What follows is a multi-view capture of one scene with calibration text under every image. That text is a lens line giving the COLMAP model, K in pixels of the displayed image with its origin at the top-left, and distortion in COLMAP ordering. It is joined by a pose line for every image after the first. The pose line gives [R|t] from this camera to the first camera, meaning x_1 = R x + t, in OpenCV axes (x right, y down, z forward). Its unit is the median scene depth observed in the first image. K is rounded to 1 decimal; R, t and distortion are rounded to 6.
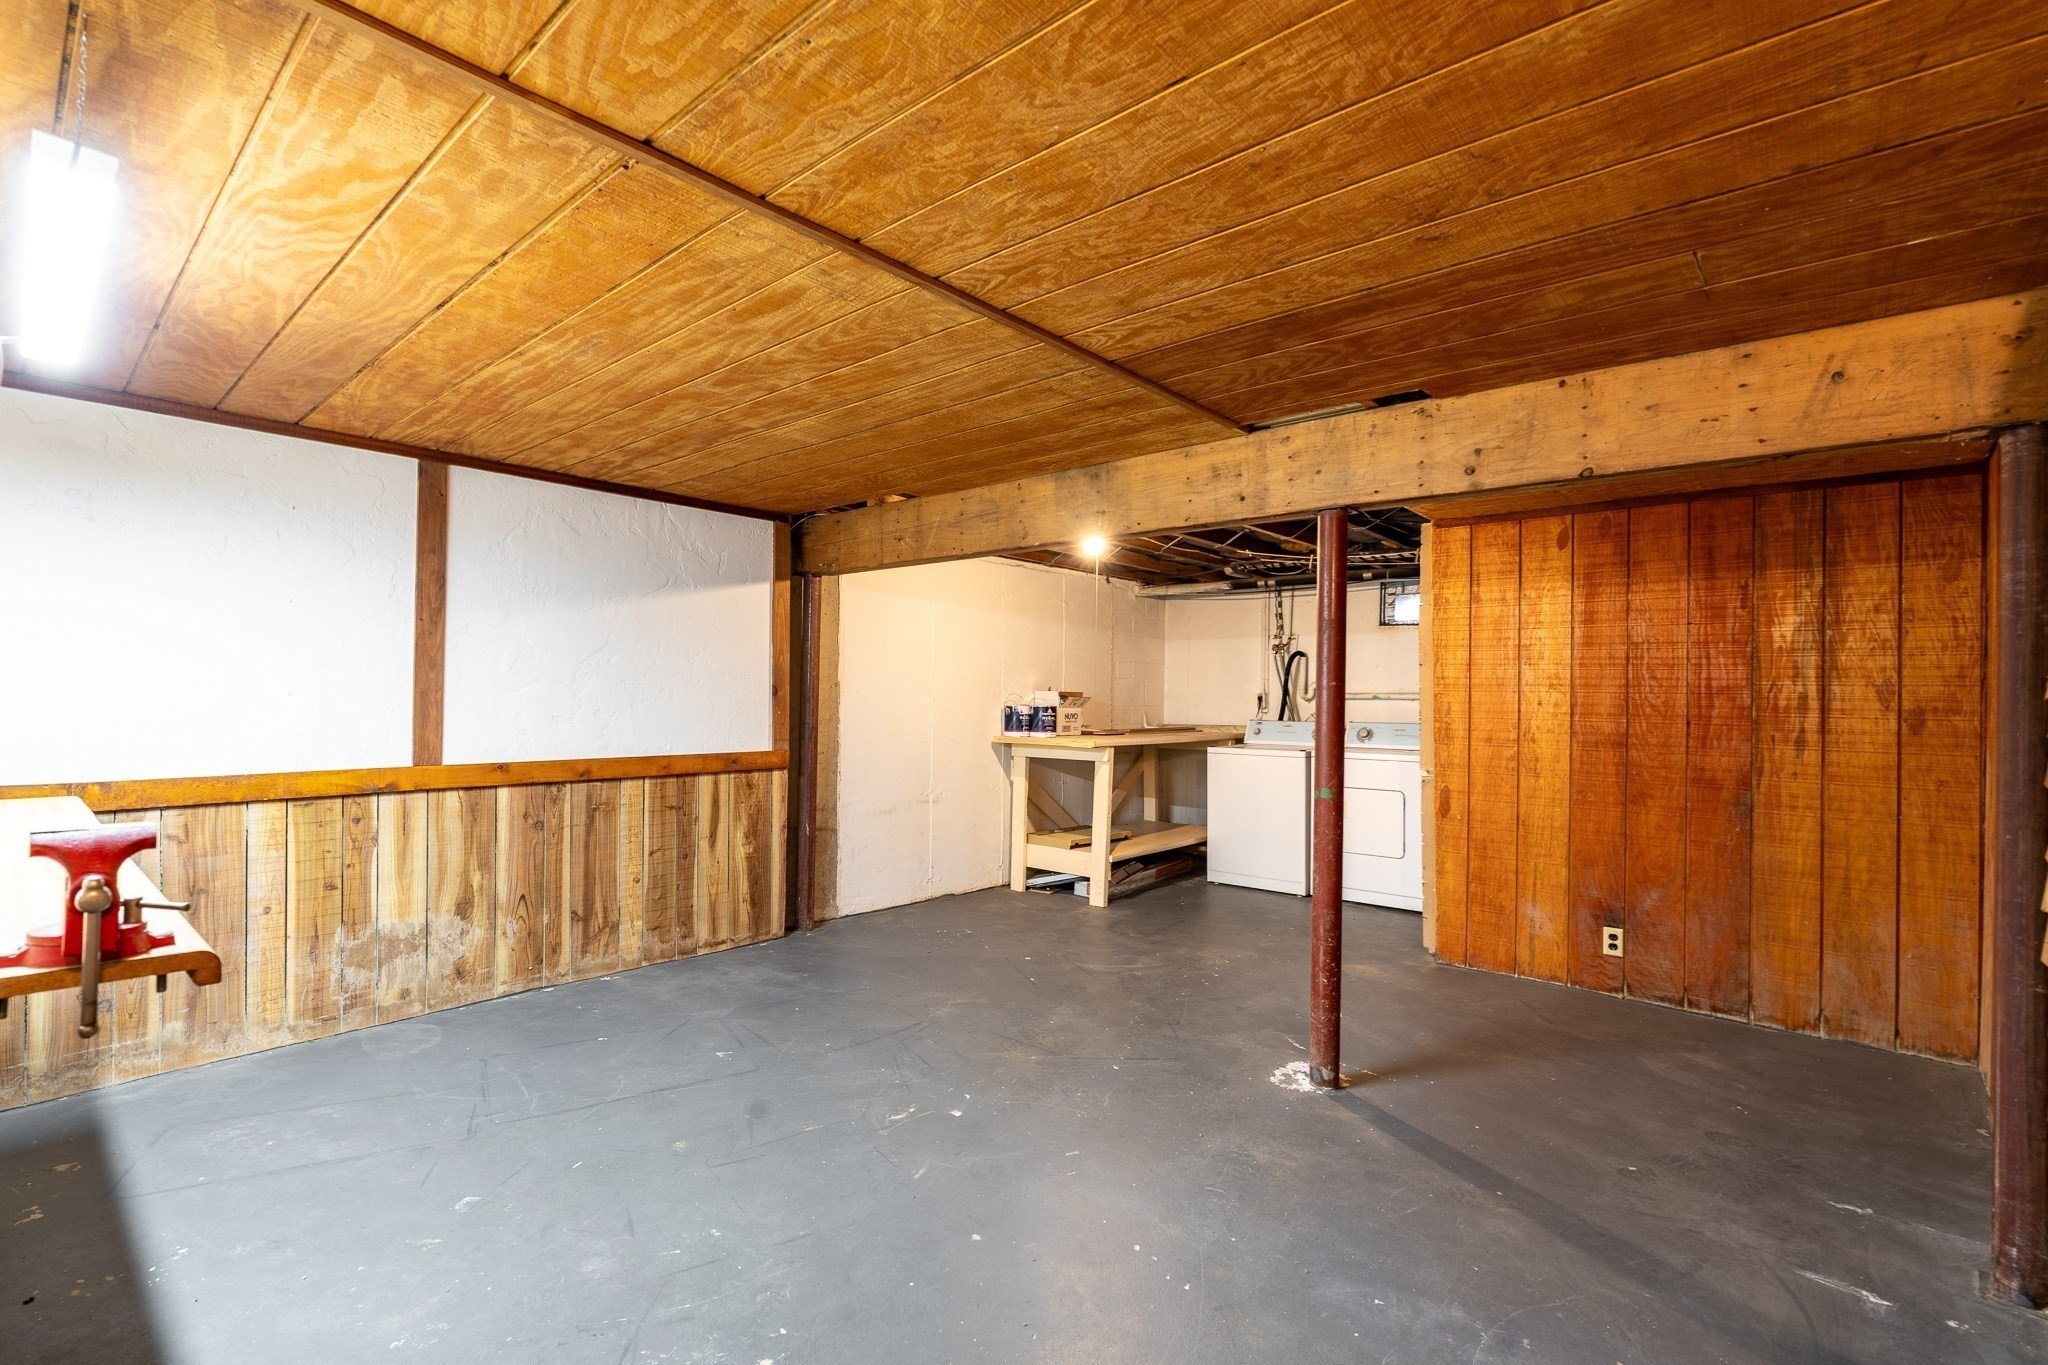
lens RADIAL K [[932.7, 0, 1021.7], [0, 932.7, 686.3], [0, 0, 1]] dist [-0.009425, 0.004601]
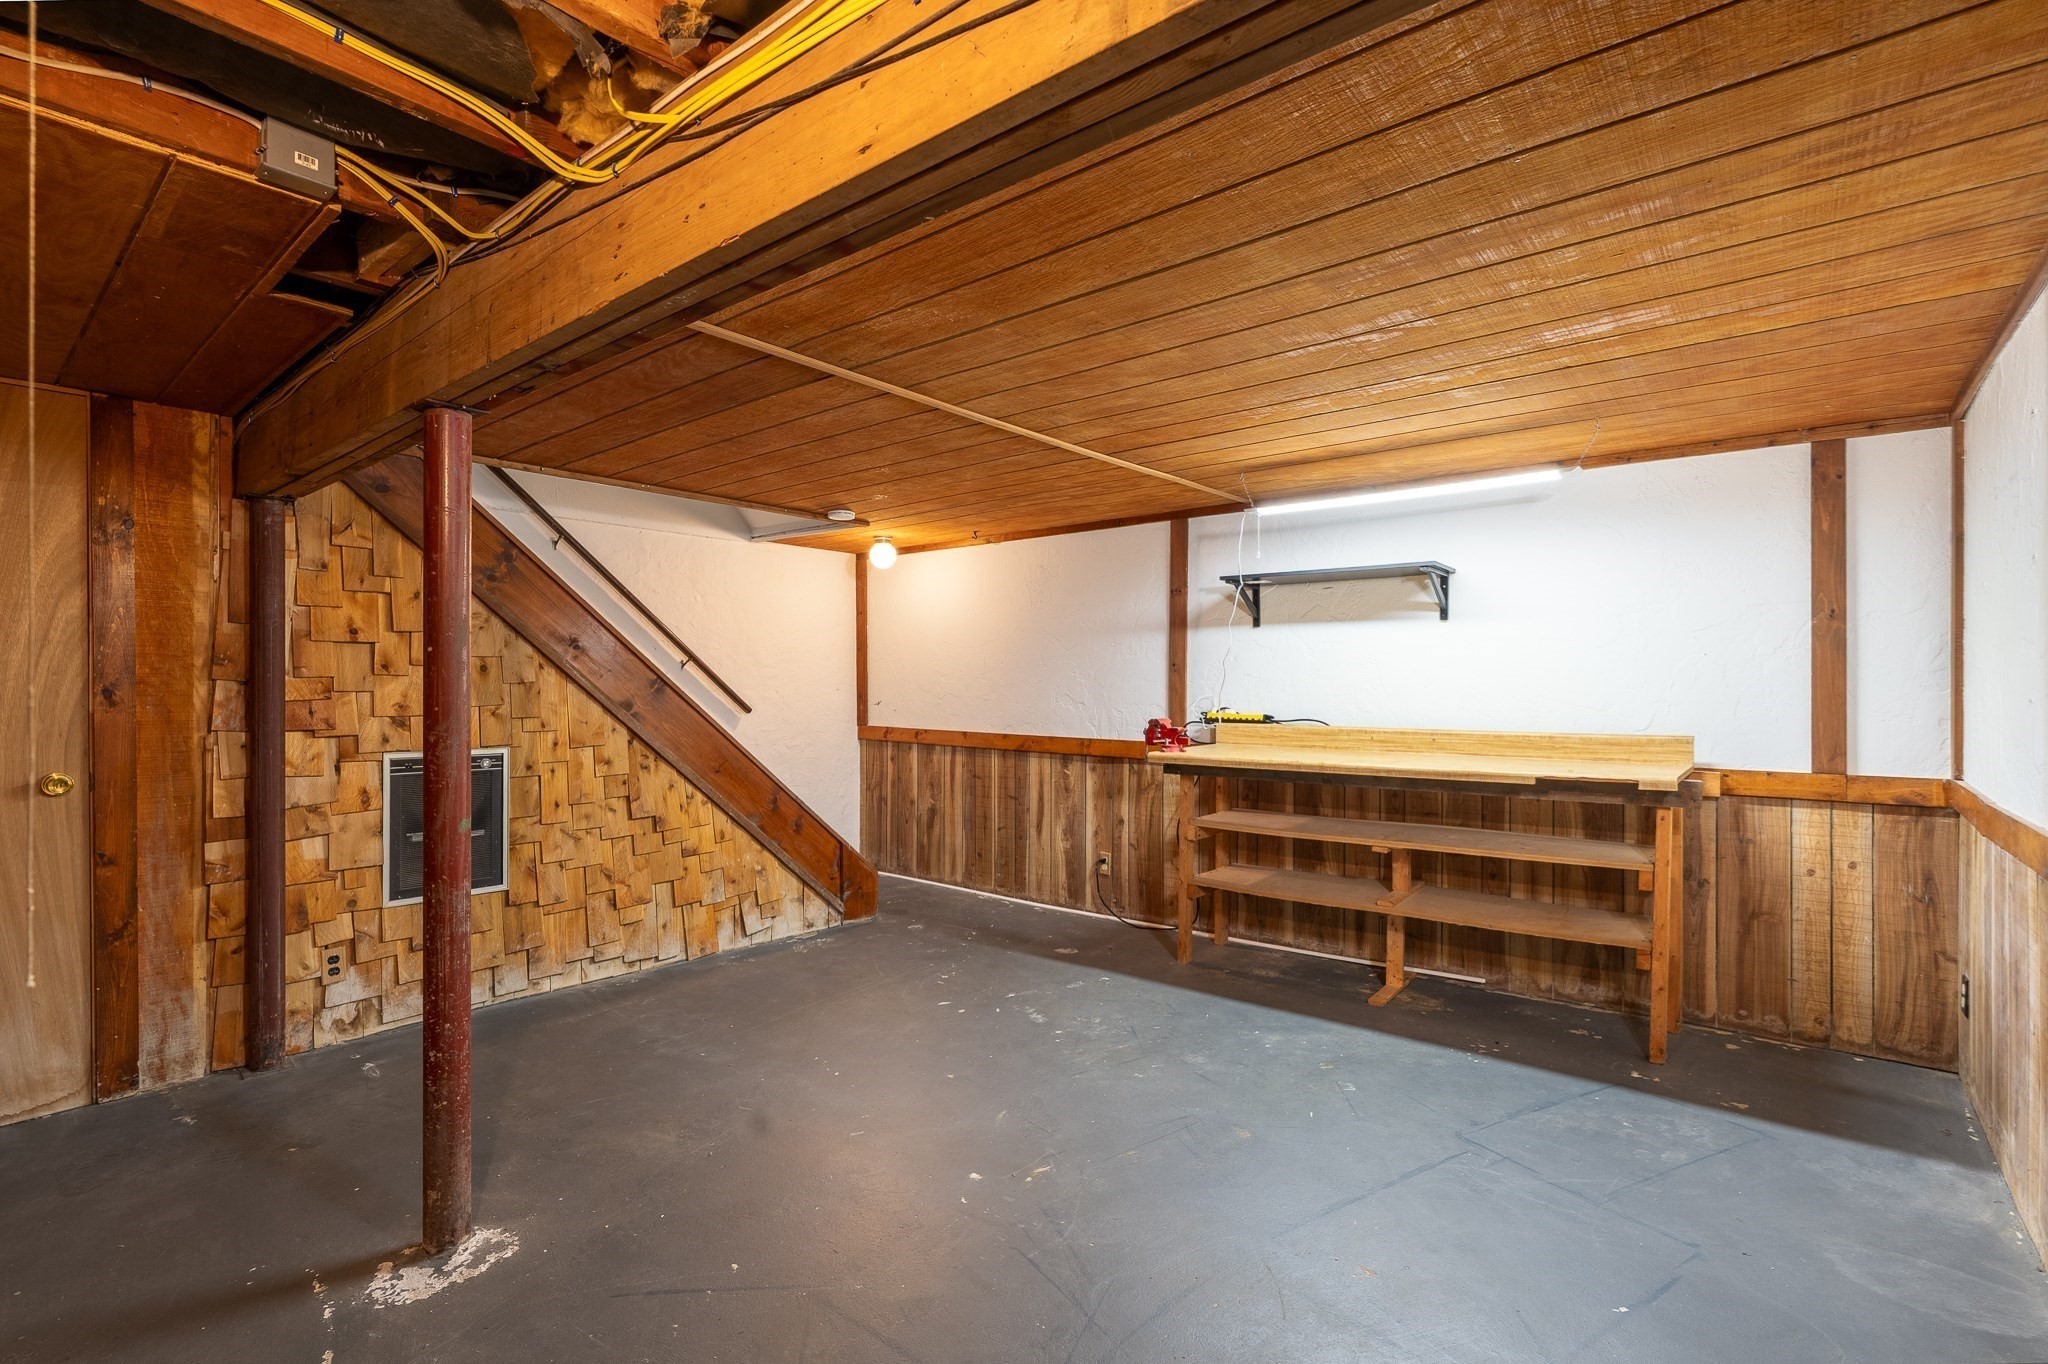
lens RADIAL K [[932.7, 0, 1026.9], [0, 932.7, 686.0], [0, 0, 1]] dist [-0.009425, 0.004601]
pose [[-0.999097, -0.014886, -0.039782, -0.069029], [-0.014696, 0.999879, -0.005052, 0.010856], [0.039852, -0.004463, -0.999196, 1.668172]]
